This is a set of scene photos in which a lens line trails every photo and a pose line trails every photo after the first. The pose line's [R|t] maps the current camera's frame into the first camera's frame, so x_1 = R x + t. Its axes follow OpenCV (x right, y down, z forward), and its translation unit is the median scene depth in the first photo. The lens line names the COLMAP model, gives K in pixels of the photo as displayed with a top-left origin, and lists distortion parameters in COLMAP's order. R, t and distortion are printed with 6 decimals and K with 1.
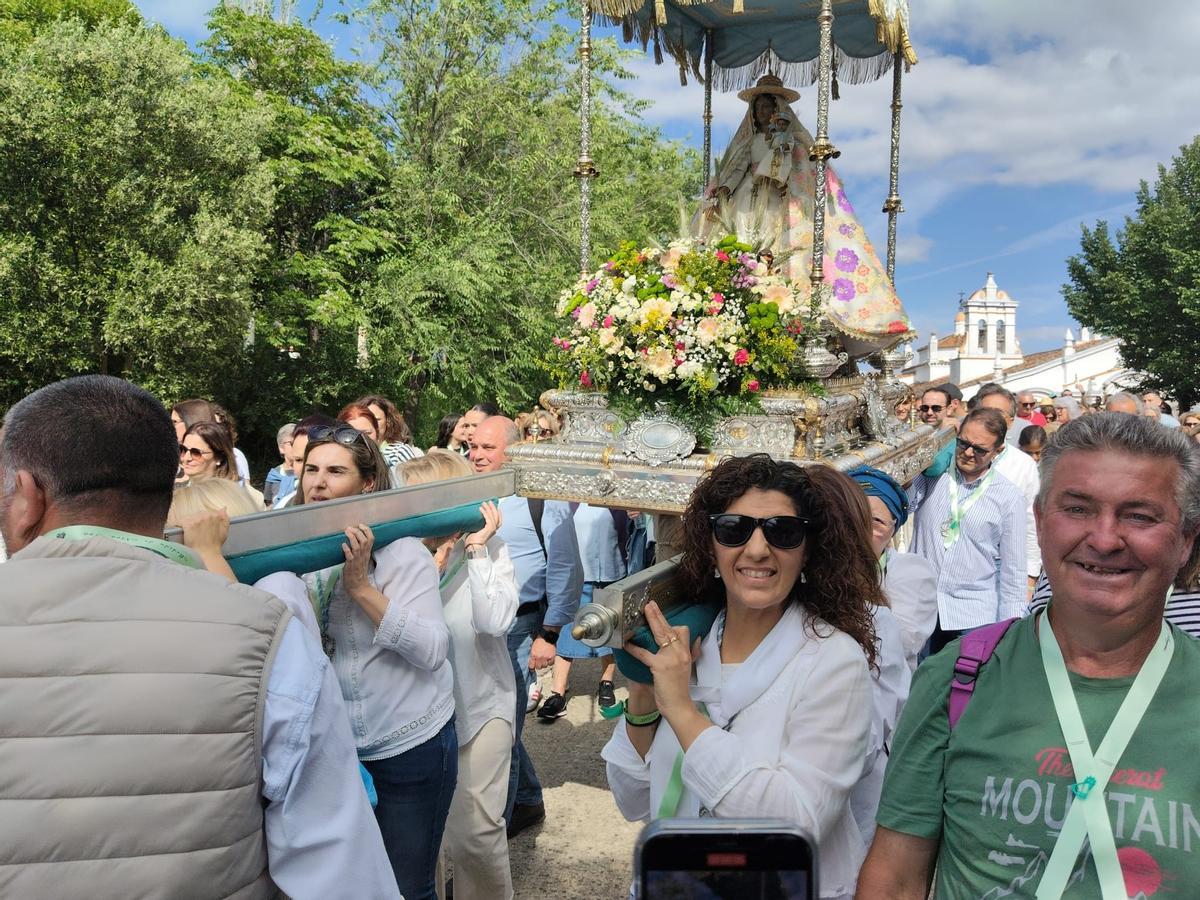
lens RADIAL K [[987.0, 0, 561.8], [0, 987.0, 449.7], [0, 0, 1]] dist [0.056545, -0.173405]
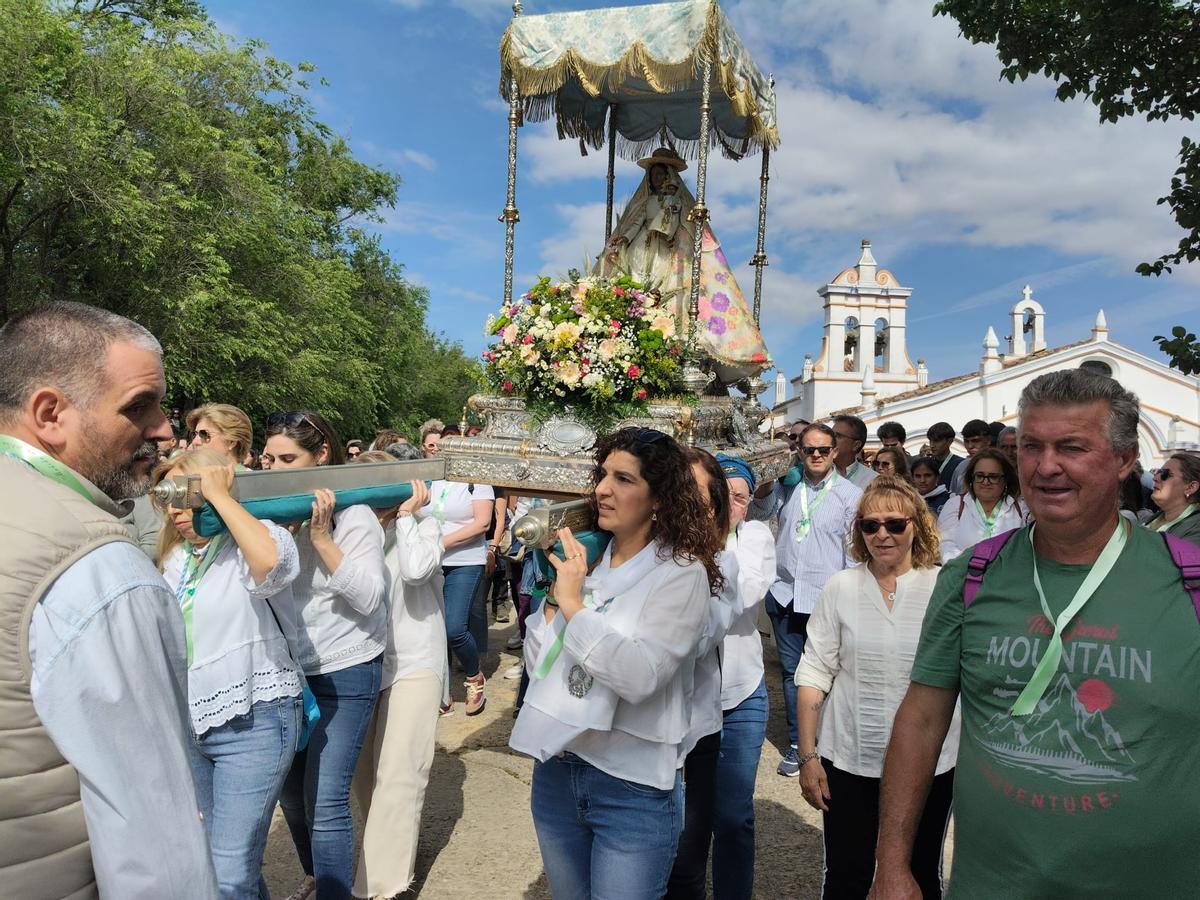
lens RADIAL K [[1067.0, 0, 600.0], [0, 1067.0, 450.0], [0, 0, 1]] dist [0.067650, -0.196534]
pose [[0.989276, 0.031601, 0.142599, -0.050126], [-0.023919, 0.998185, -0.055268, 0.080408], [-0.144086, 0.051265, 0.988236, -0.326055]]
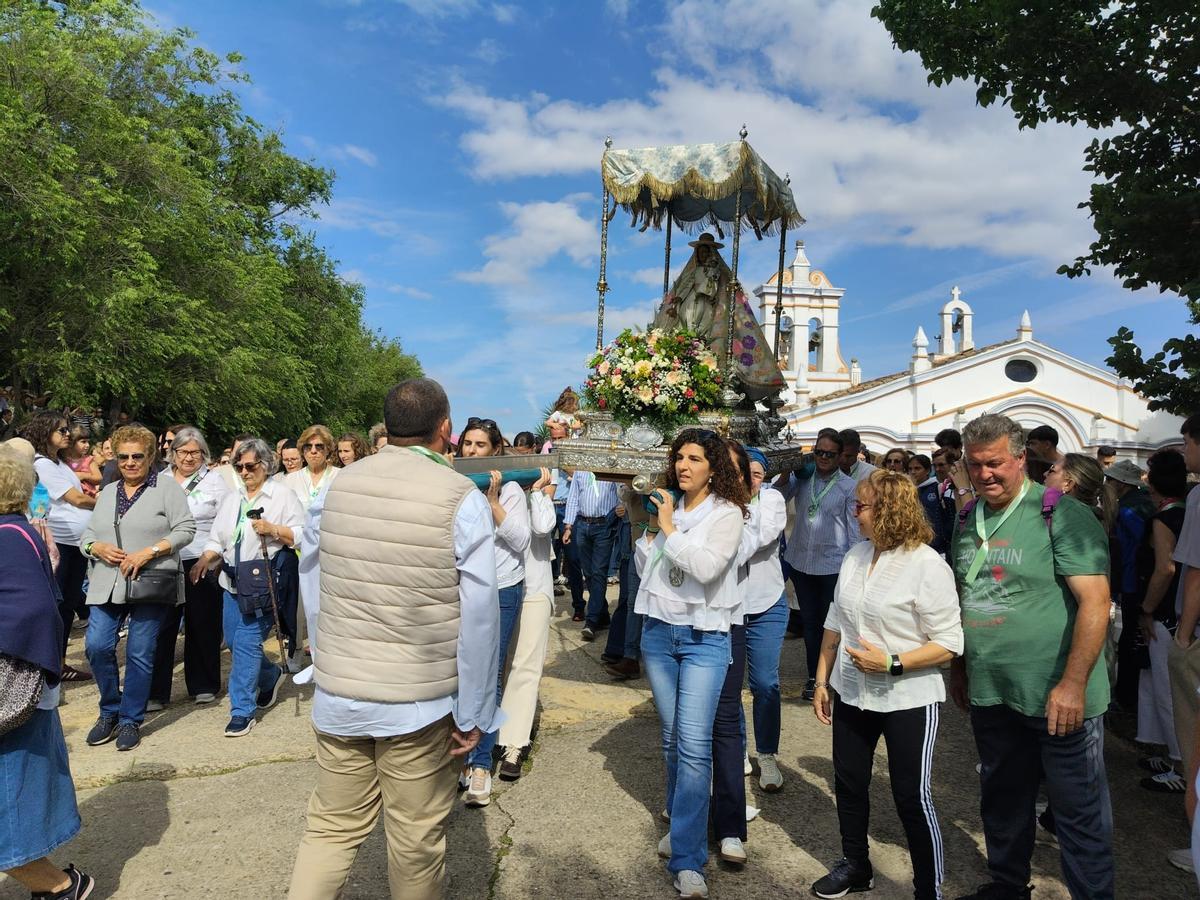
lens RADIAL K [[1093.7, 0, 600.0], [0, 1093.7, 450.0], [0, 0, 1]] dist [0.168379, -0.542874]
pose [[0.977598, 0.027481, 0.208677, -0.401773], [-0.016252, 0.998336, -0.055336, 0.126793], [-0.209851, 0.050705, 0.976418, -0.953970]]
